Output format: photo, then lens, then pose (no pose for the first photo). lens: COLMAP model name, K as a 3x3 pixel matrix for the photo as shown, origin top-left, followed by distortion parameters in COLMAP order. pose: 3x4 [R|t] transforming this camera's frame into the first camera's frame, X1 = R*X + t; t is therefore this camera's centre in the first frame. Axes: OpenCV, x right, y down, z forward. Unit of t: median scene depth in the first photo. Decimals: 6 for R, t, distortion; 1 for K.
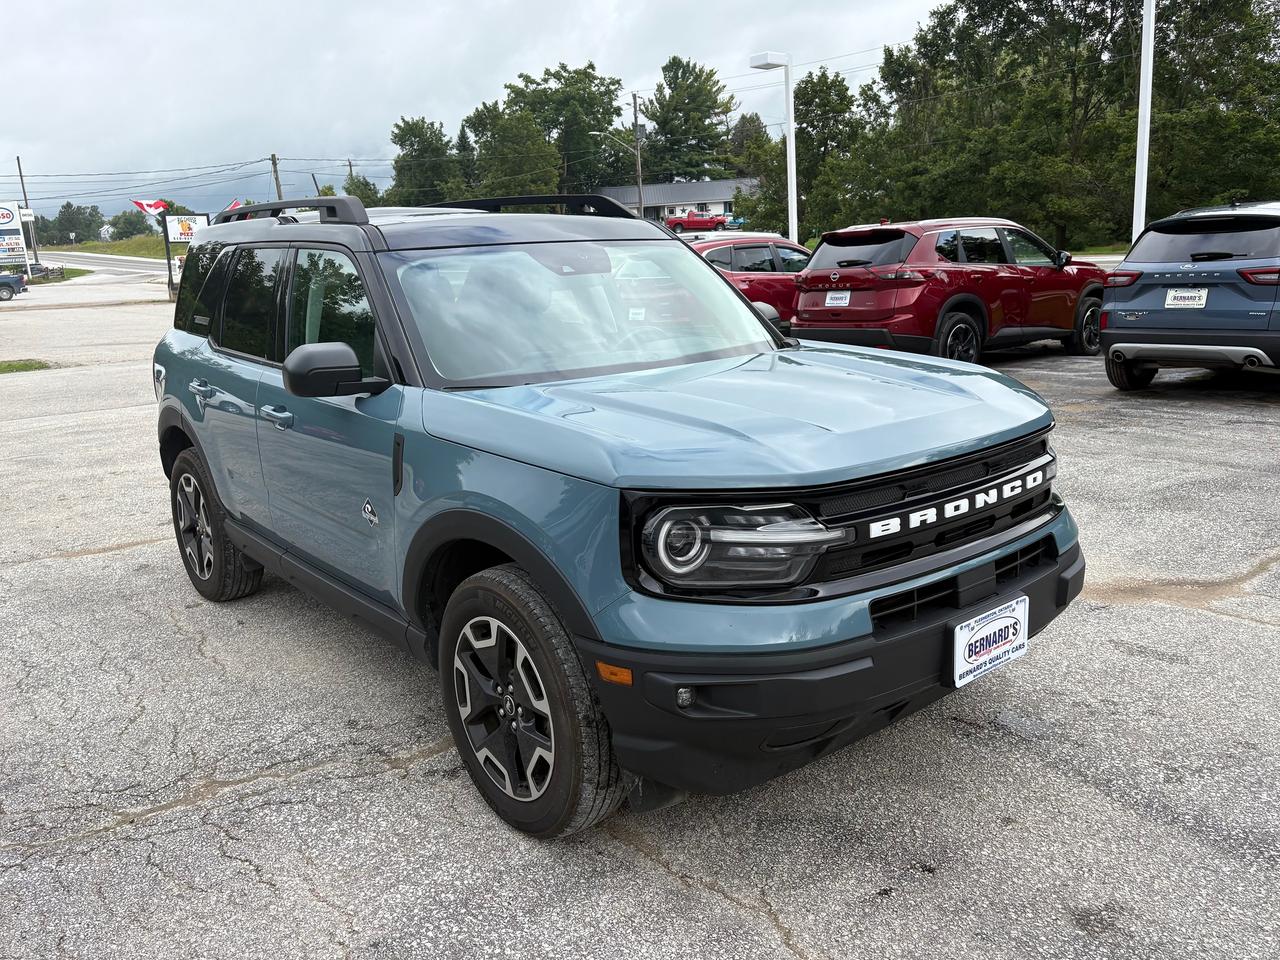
lens RADIAL K [[1061.9, 0, 645.5], [0, 1061.9, 487.8], [0, 0, 1]] dist [0.050528, -0.076867]
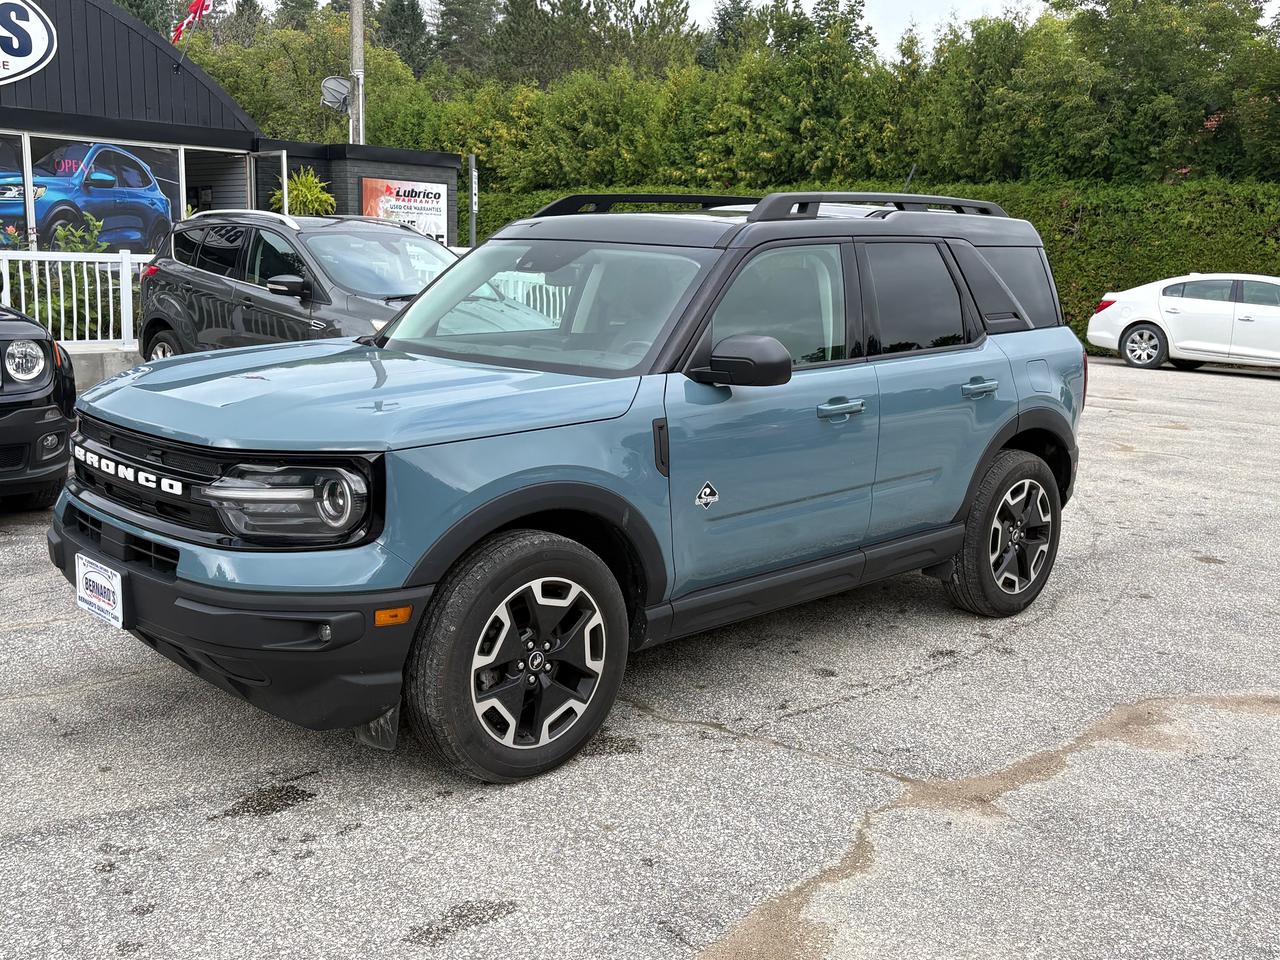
lens RADIAL K [[1342.1, 0, 640.0], [0, 1342.1, 480.0], [0, 0, 1]] dist [0.010121, 0.015447]
pose [[0.033975, 0.219369, -0.975050, 0.114469], [-0.251198, 0.946169, 0.204119, -0.027116], [0.967339, 0.237995, 0.087251, 0.093518]]
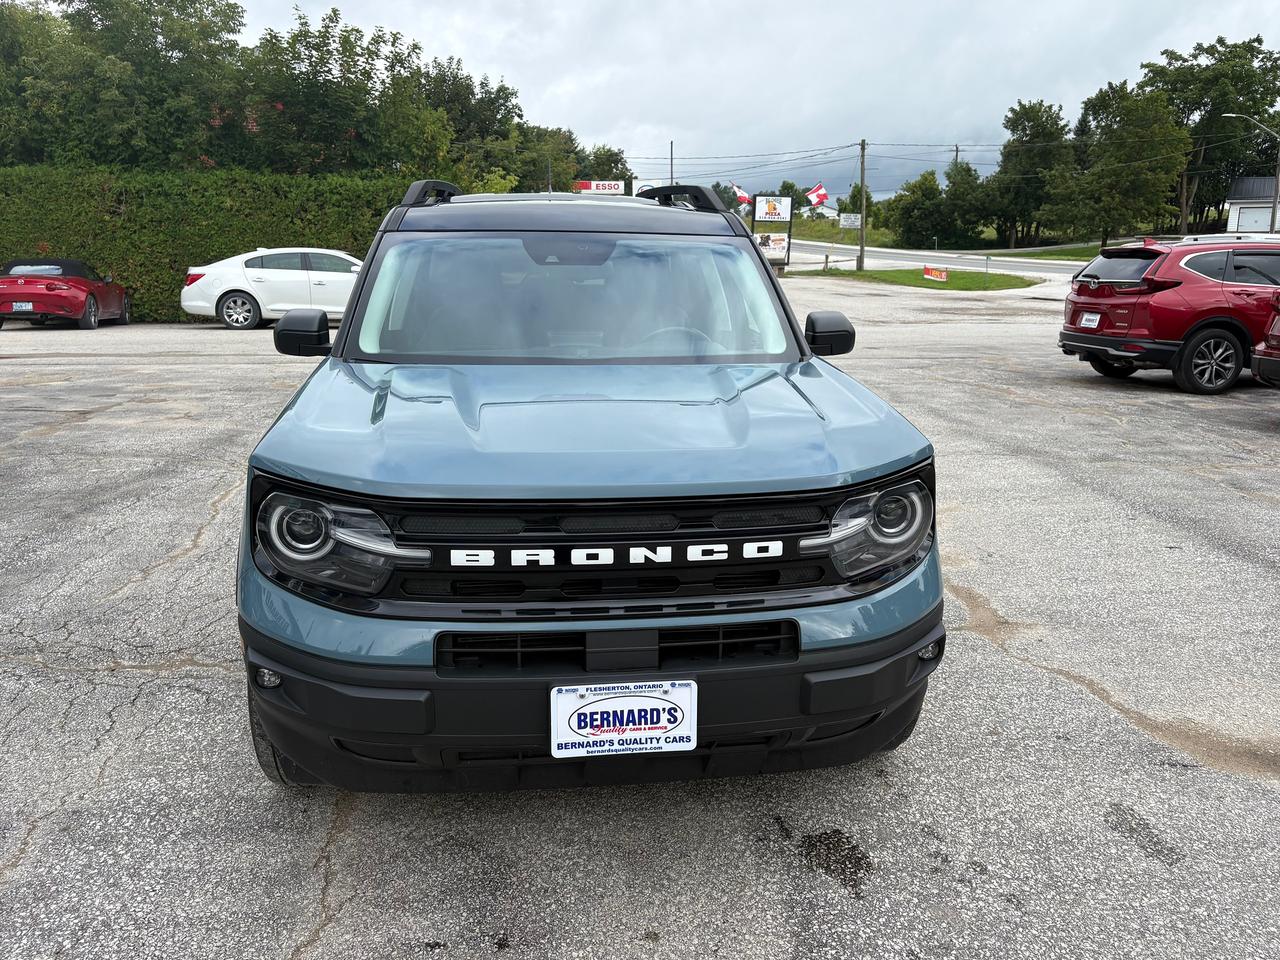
lens RADIAL K [[1061.9, 0, 645.5], [0, 1061.9, 487.8], [0, 0, 1]] dist [0.050528, -0.076867]
pose [[0.838802, 0.173559, -0.516032, 0.049842], [-0.166831, 0.984169, 0.059828, -0.006213], [0.518246, 0.035906, 0.854478, 0.018233]]
